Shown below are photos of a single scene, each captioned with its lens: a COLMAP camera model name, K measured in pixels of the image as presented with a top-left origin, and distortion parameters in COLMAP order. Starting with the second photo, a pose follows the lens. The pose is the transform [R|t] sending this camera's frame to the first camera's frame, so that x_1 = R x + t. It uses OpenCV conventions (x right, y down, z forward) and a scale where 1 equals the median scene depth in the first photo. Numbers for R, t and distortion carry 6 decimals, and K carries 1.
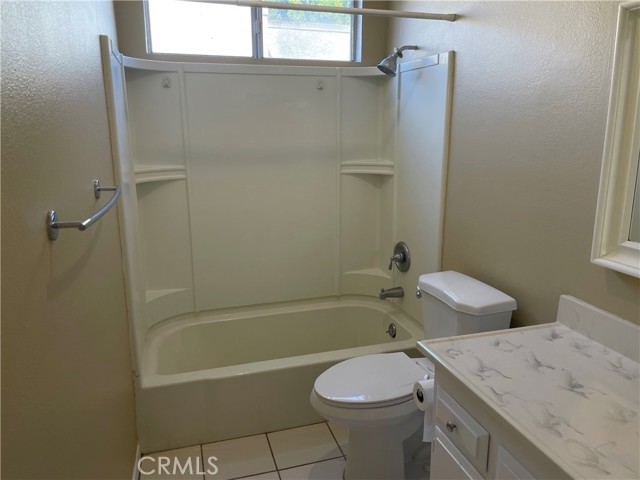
lens RADIAL K [[486.3, 0, 320.6], [0, 486.3, 240.2], [0, 0, 1]] dist [0.041051, -0.008211]
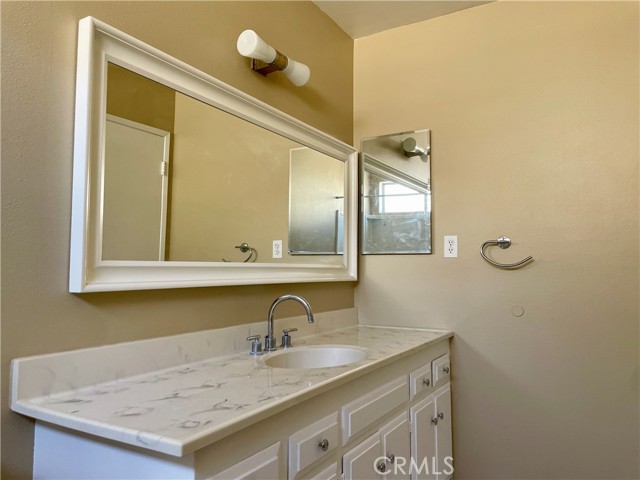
lens RADIAL K [[486.3, 0, 319.9], [0, 486.3, 239.3], [0, 0, 1]] dist [0.041051, -0.008211]
pose [[-0.697606, 0.039873, 0.715372, -0.369551], [0.140349, 0.986712, 0.081866, -0.057697], [-0.702601, 0.157512, -0.693932, 1.364642]]
